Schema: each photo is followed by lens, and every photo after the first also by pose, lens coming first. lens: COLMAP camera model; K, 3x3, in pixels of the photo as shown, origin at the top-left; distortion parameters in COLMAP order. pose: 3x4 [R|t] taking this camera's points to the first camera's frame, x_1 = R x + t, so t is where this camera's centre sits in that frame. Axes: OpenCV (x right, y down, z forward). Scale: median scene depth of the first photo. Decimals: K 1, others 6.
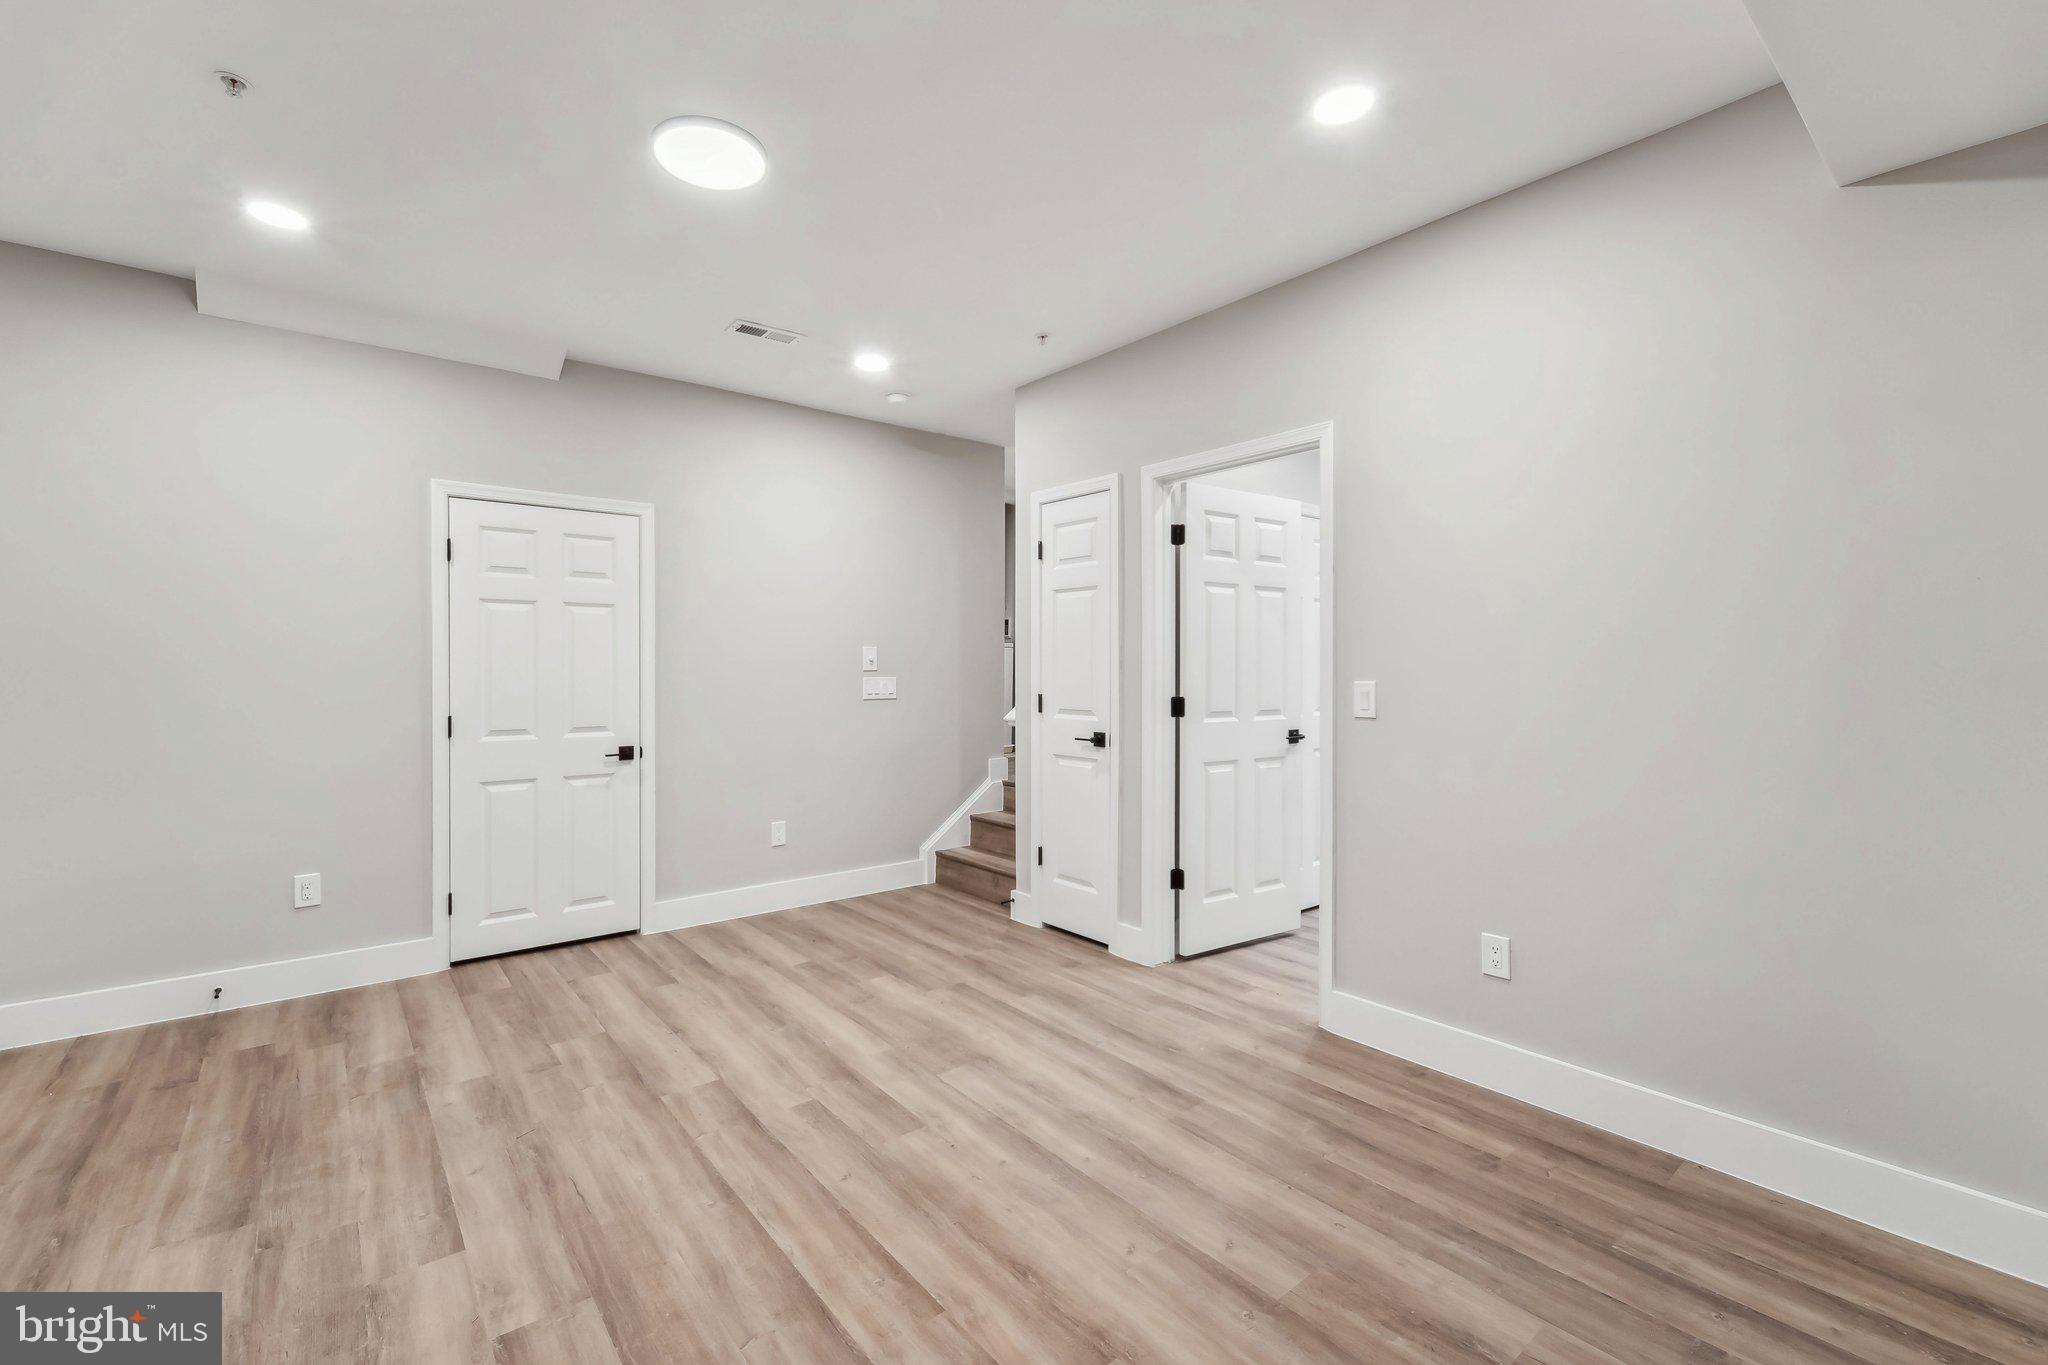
lens RADIAL K [[865.8, 0, 1006.0], [0, 865.8, 671.6], [0, 0, 1]] dist [0.001287, -0.000485]
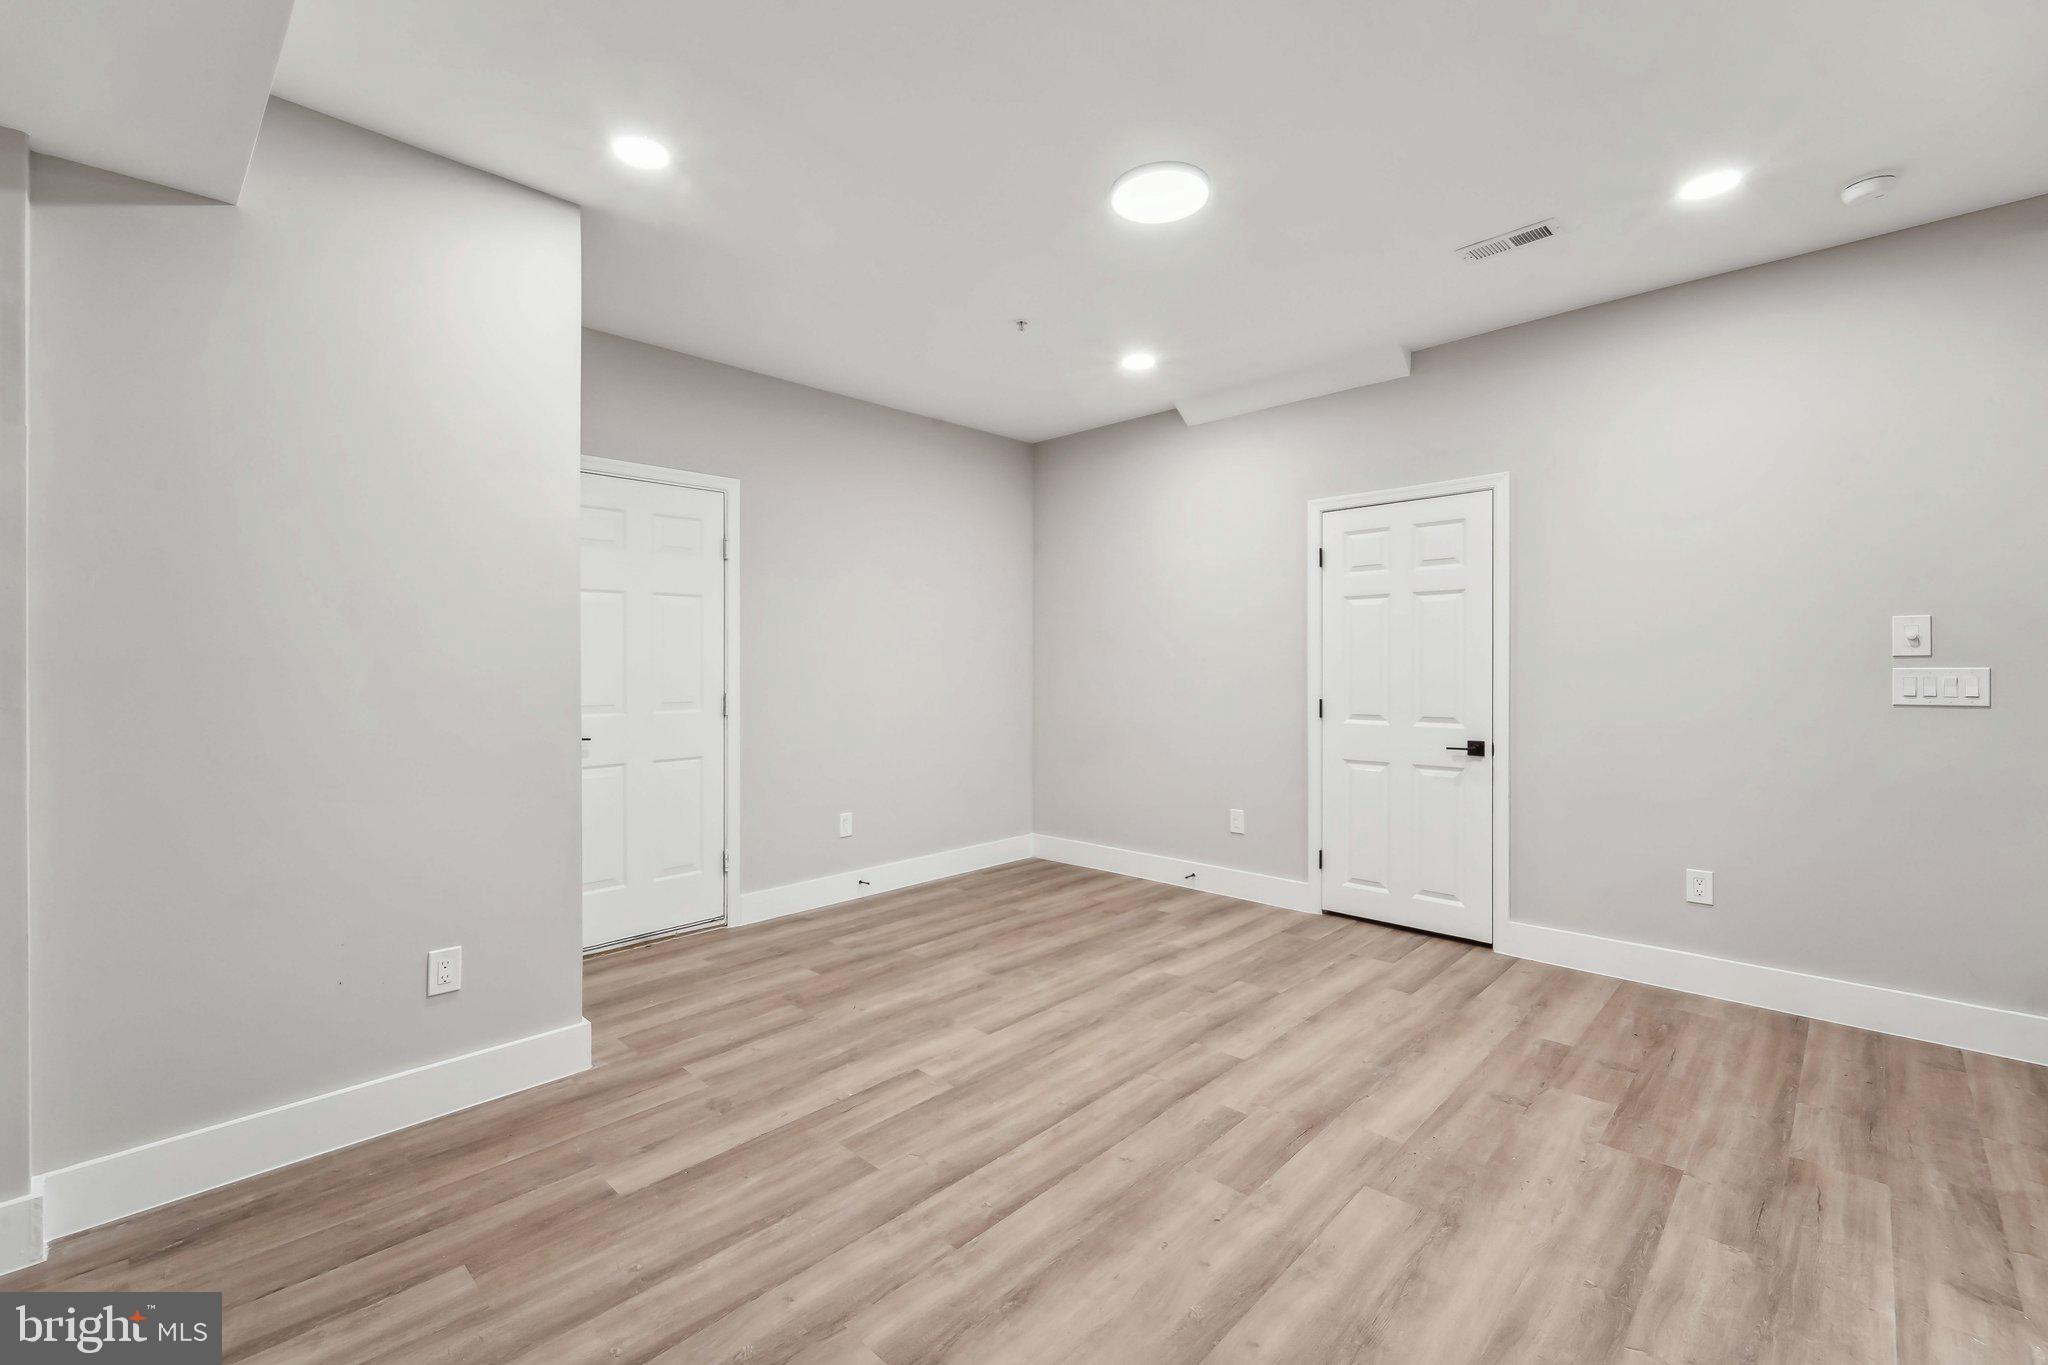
lens RADIAL K [[865.8, 0, 1006.0], [0, 865.8, 671.6], [0, 0, 1]] dist [0.001287, -0.000485]
pose [[0.116954, 0.006518, -0.993116, 0.621123], [0.005346, 0.999960, 0.007193, 0.003070], [0.993123, -0.006151, 0.116914, 0.576473]]
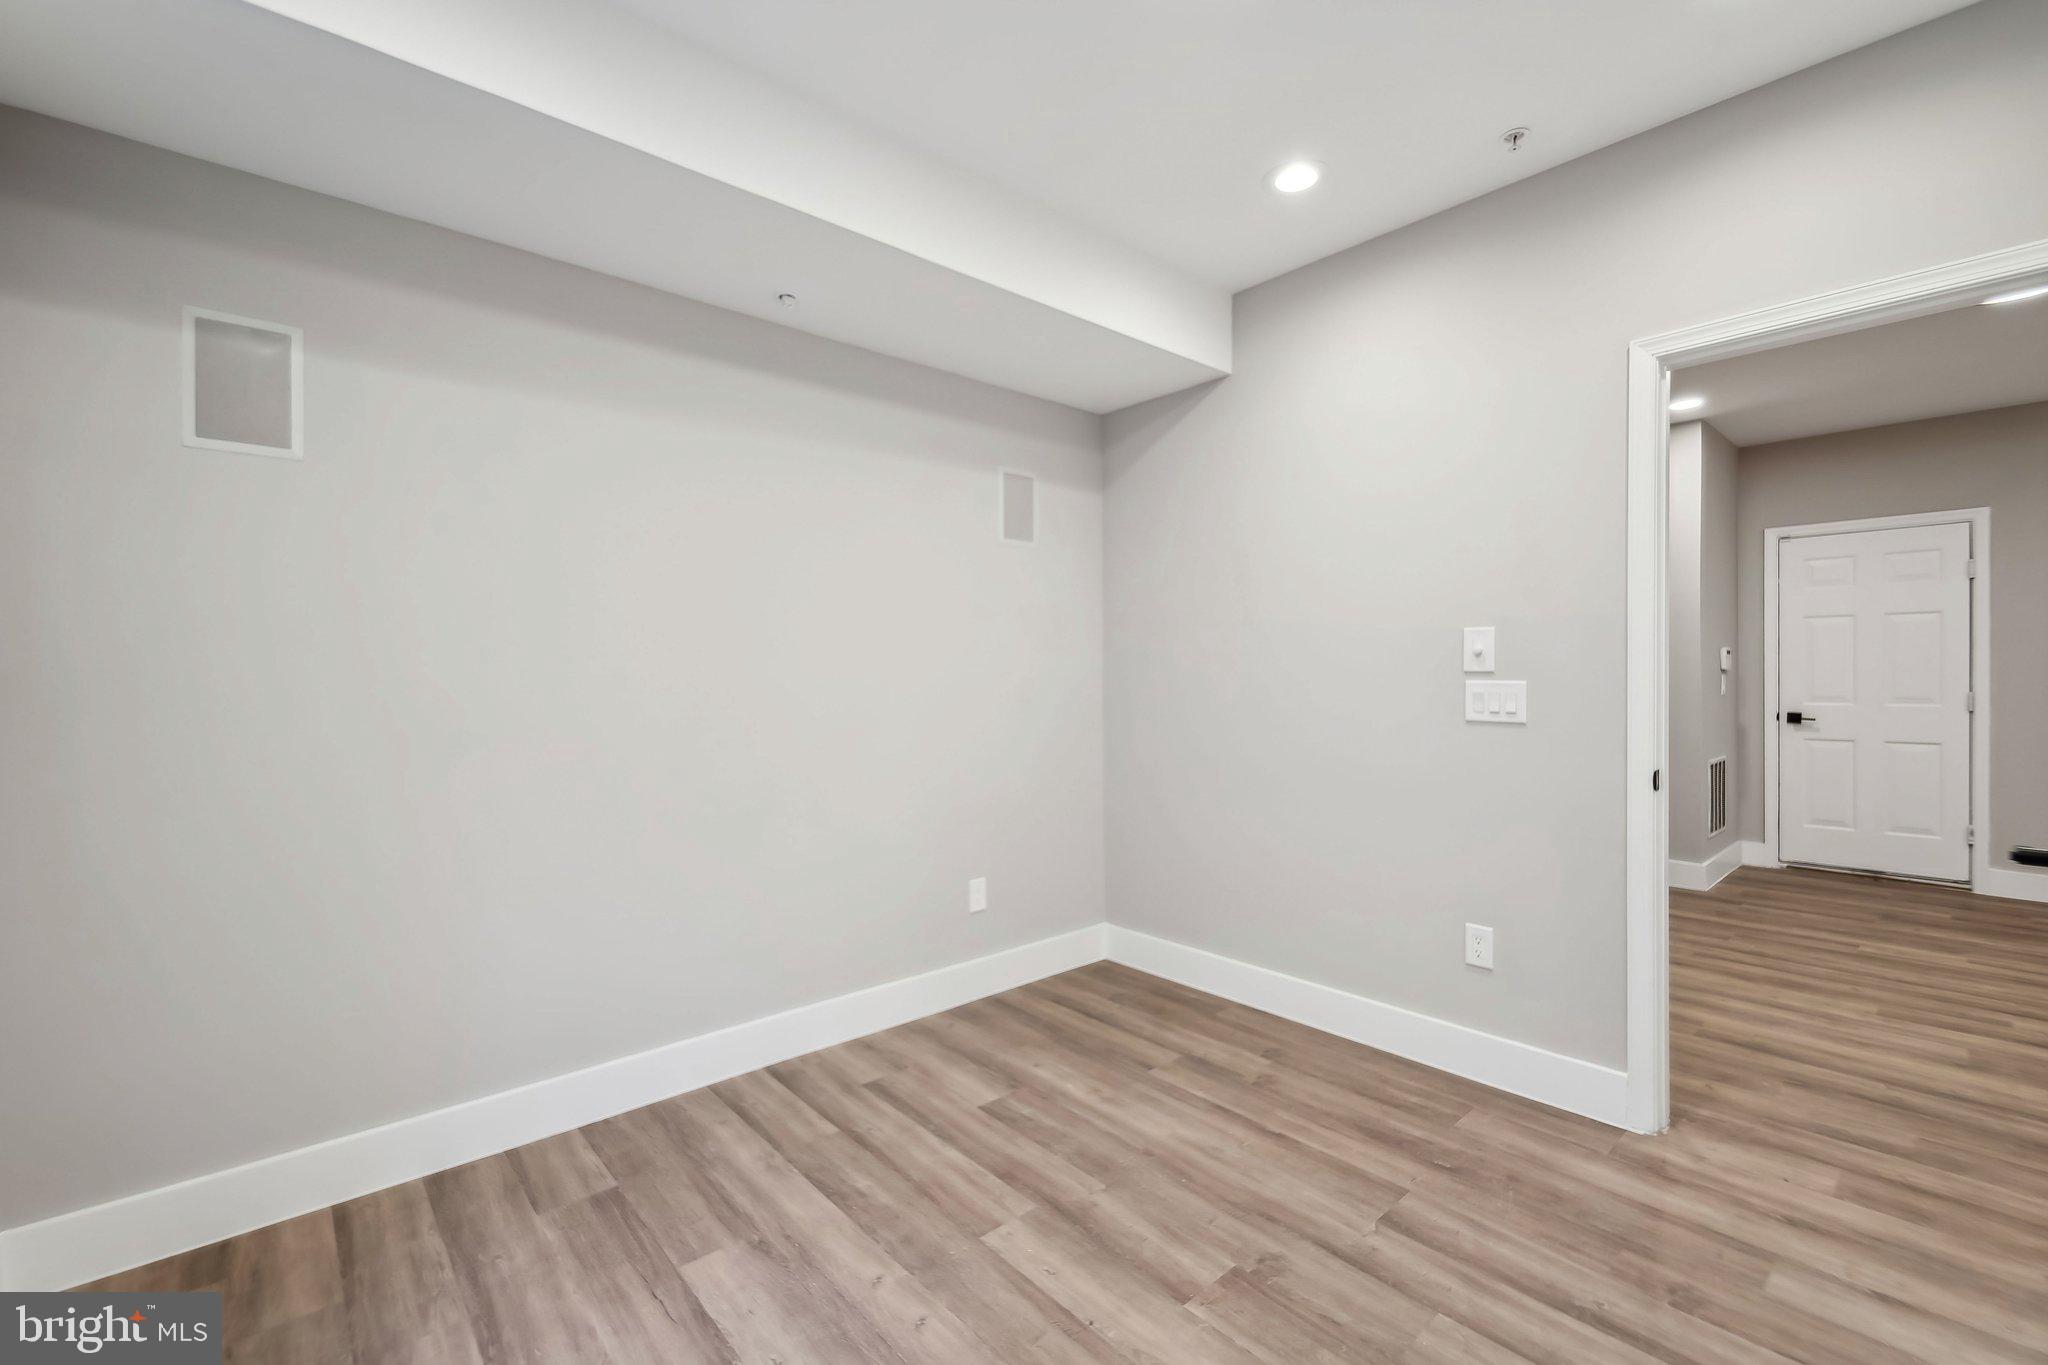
lens RADIAL K [[865.8, 0, 1006.0], [0, 865.8, 671.6], [0, 0, 1]] dist [0.001287, -0.000485]
pose [[-0.999403, 0.002948, -0.034410, 1.088957], [0.003054, 0.999991, -0.003039, 0.006355], [0.034401, -0.003142, -0.999403, 1.949493]]
